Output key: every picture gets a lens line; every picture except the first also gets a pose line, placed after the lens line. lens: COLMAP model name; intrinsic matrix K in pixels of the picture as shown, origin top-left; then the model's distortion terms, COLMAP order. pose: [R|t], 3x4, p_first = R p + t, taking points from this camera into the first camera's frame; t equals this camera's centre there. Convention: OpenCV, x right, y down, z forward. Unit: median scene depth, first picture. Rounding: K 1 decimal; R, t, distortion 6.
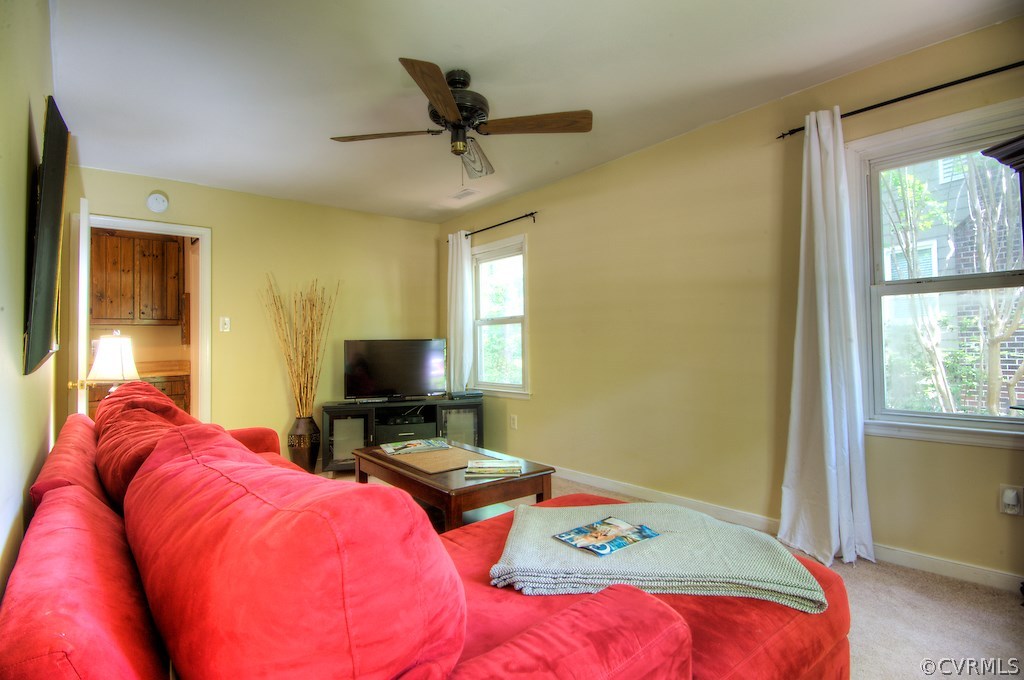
lens RADIAL K [[526.2, 0, 496.6], [0, 526.2, 333.1], [0, 0, 1]] dist [0.000301, 0.000033]
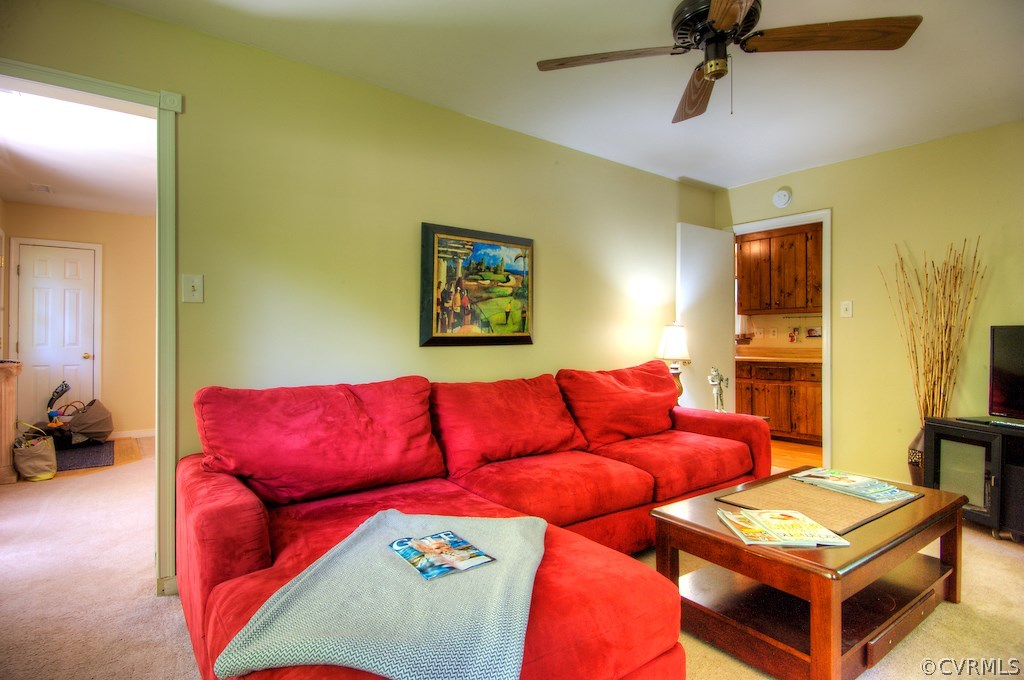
lens RADIAL K [[526.2, 0, 496.6], [0, 526.2, 333.1], [0, 0, 1]] dist [0.000301, 0.000033]
pose [[-0.070797, -0.001371, -0.997490, 1.014411], [0.028135, 0.999598, -0.003371, 0.023097], [0.997094, -0.028303, -0.070730, 1.100416]]
